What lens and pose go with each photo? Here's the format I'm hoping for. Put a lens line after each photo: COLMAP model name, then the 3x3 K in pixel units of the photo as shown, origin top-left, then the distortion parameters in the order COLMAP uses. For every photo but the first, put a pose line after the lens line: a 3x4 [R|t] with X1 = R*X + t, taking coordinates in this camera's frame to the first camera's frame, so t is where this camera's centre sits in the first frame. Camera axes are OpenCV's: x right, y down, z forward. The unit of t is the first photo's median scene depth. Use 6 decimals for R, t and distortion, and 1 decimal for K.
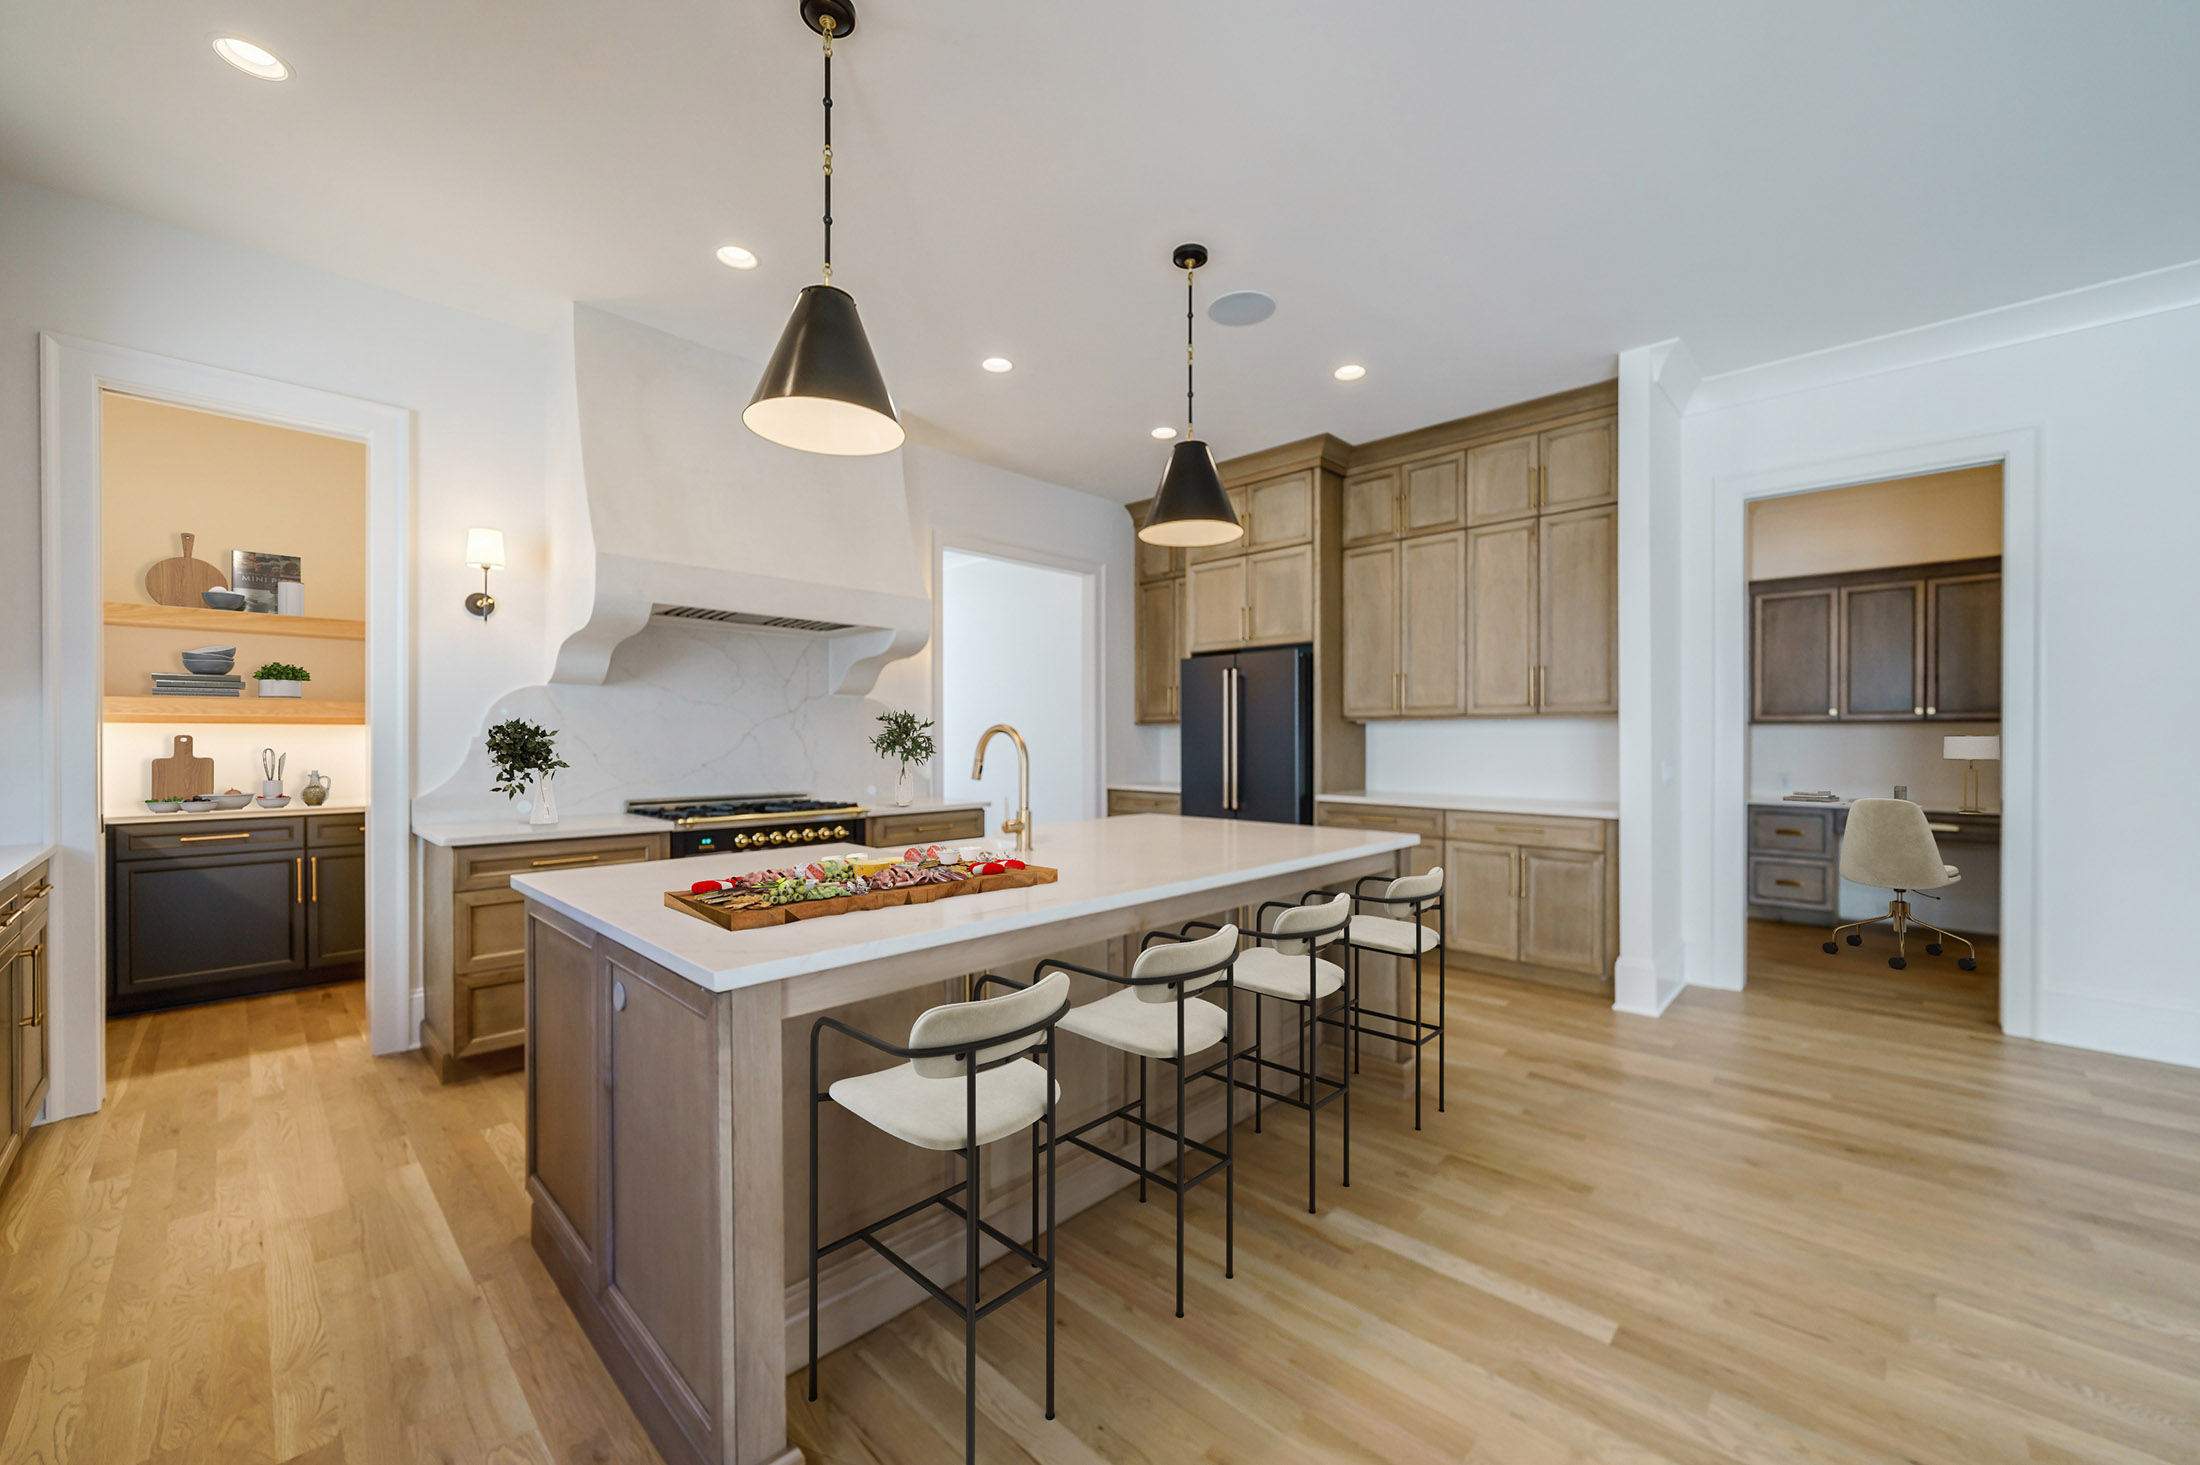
lens RADIAL K [[841.4, 0, 1143.2], [0, 841.4, 745.3], [0, 0, 1]] dist [-0.001122, -0.000113]
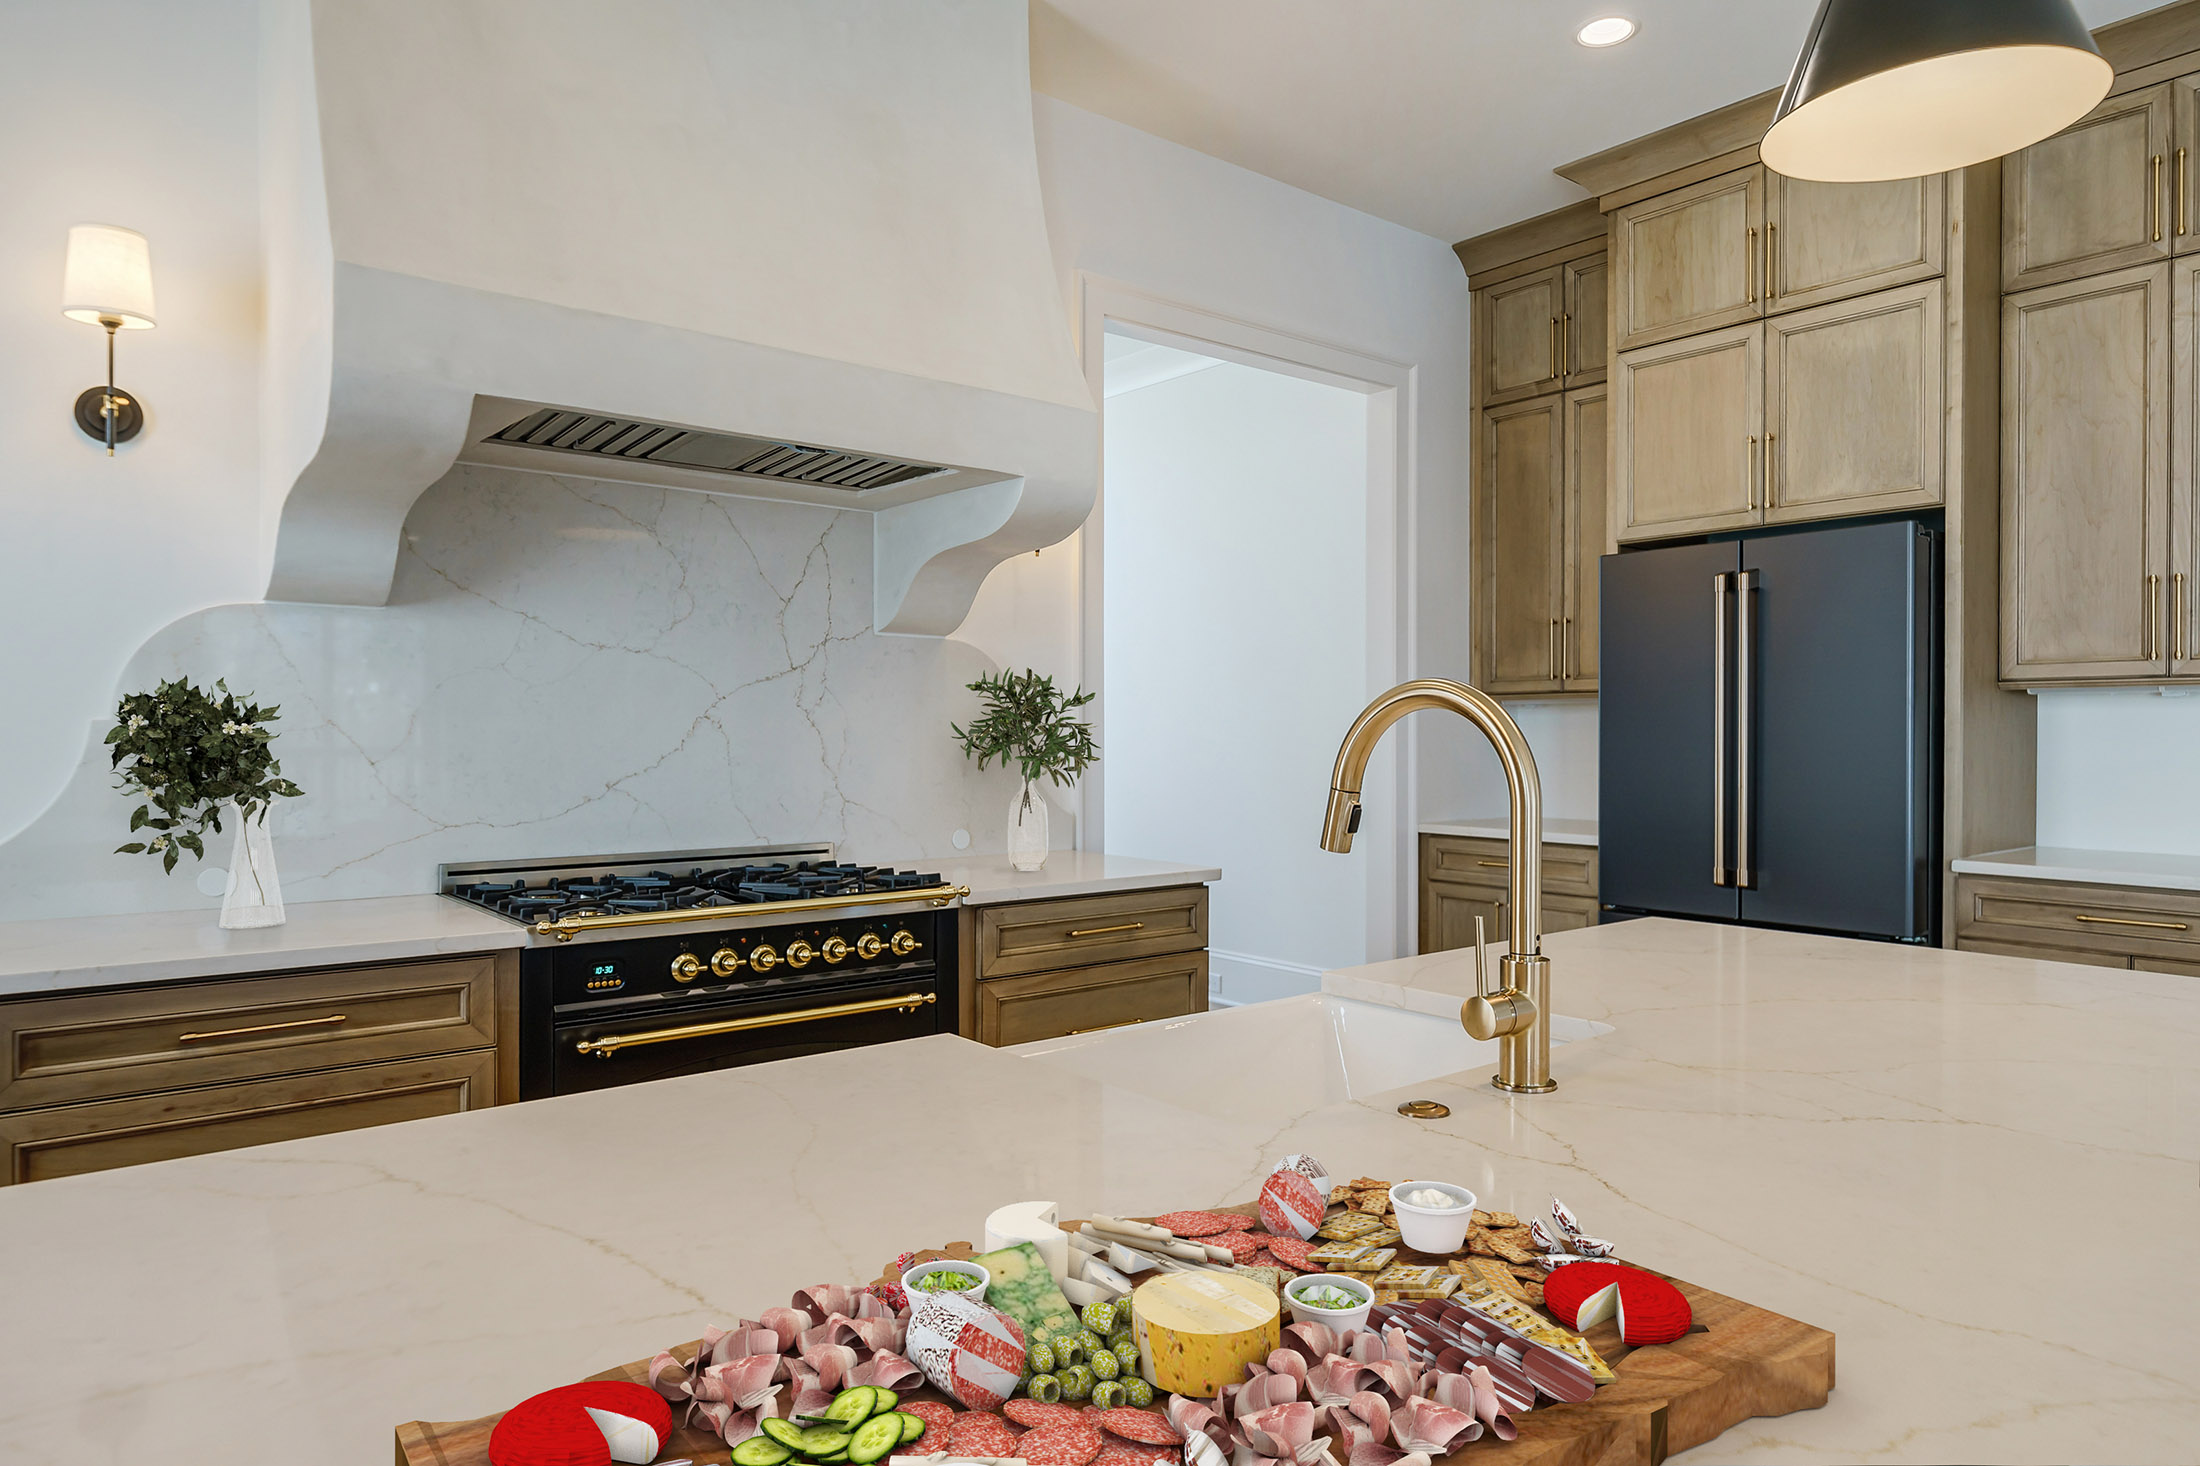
lens RADIAL K [[1366.7, 0, 1151.9], [0, 1366.7, 749.3], [0, 0, 1]] dist [0.001181, -0.003031]
pose [[0.990440, 0.001590, -0.137936, -0.115009], [-0.000952, 0.999989, 0.004691, -0.000316], [0.137942, -0.004514, 0.990430, 0.268989]]
